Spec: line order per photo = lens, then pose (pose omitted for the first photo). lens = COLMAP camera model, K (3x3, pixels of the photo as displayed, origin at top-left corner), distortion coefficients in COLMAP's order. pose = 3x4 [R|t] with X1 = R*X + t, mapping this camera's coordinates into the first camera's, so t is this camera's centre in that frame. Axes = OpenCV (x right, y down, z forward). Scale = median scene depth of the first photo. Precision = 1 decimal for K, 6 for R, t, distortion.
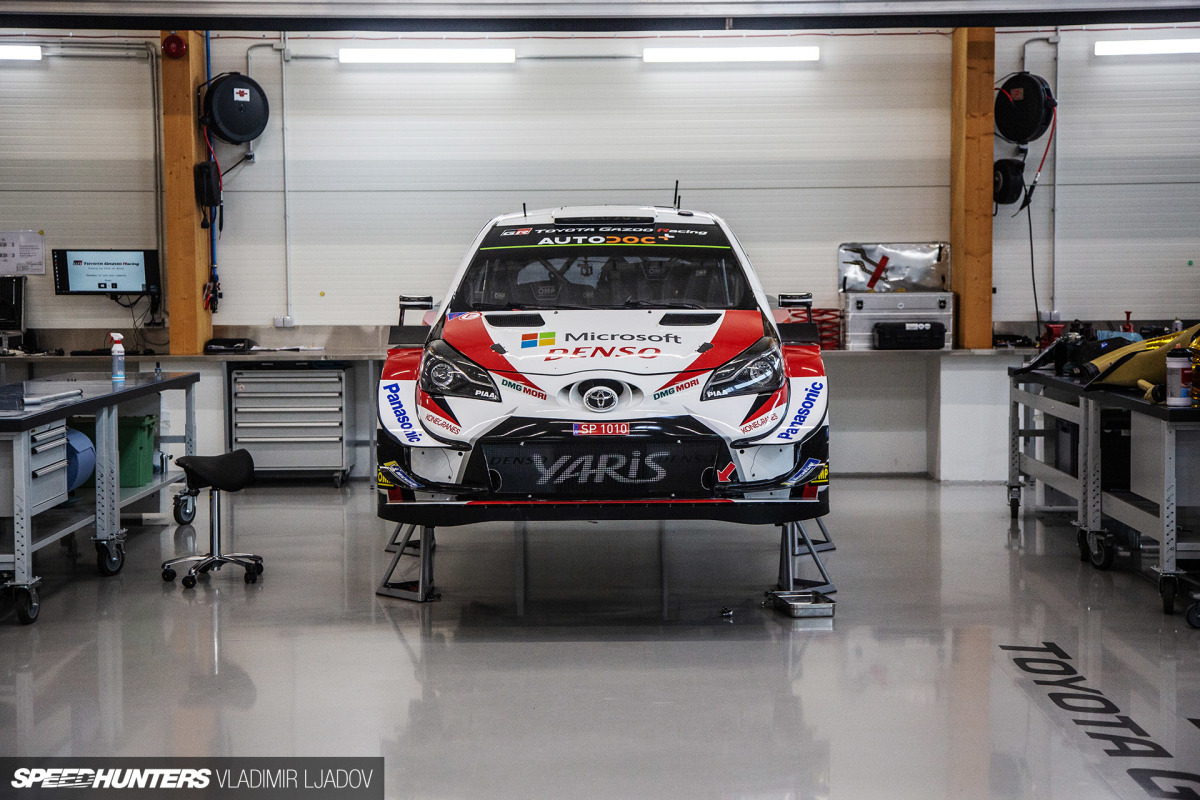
lens RADIAL K [[2017.1, 0, 578.6], [0, 2017.1, 369.3], [0, 0, 1]] dist [-0.018019, 3.316878]
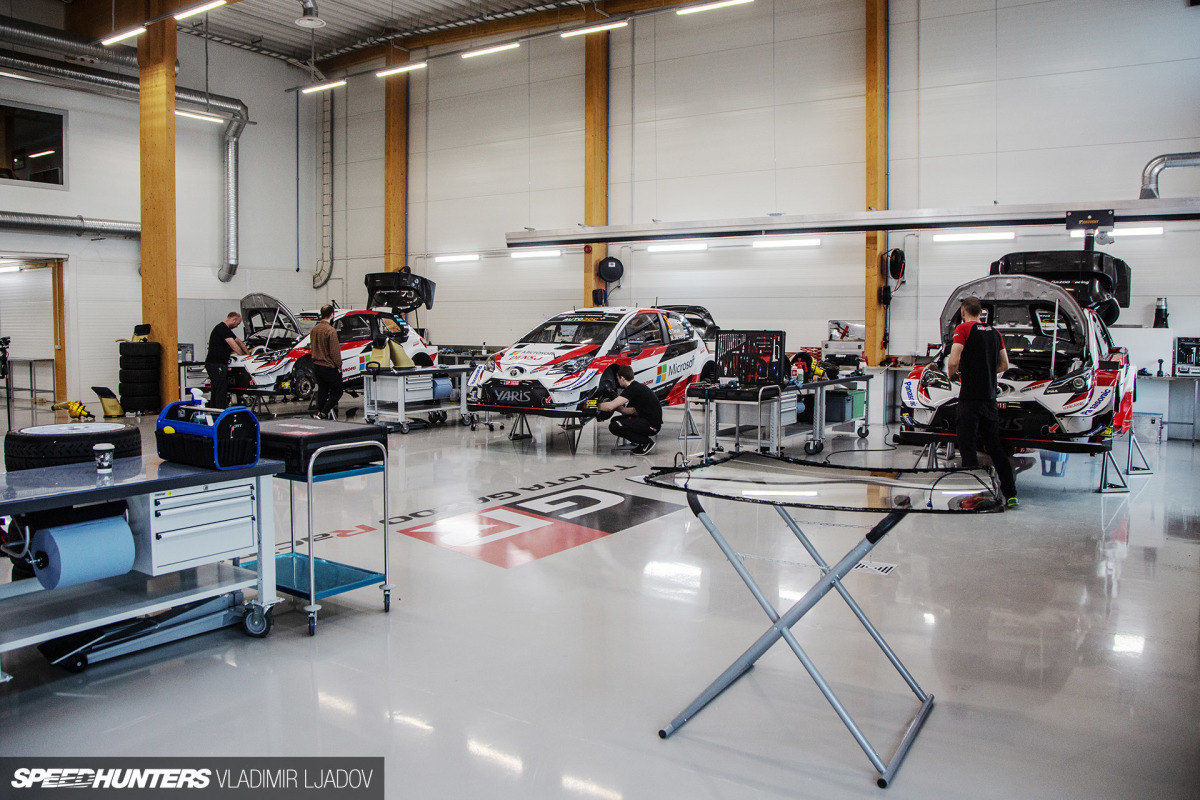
lens RADIAL K [[858.6, 0, 632.0], [0, 858.6, 421.6], [0, 0, 1]] dist [-0.122984, 0.036251]
pose [[0.851912, 0.064967, -0.519640, 0.153468], [-0.034617, 0.997091, 0.067908, -0.000961], [0.522540, -0.039863, 0.851682, 0.002466]]
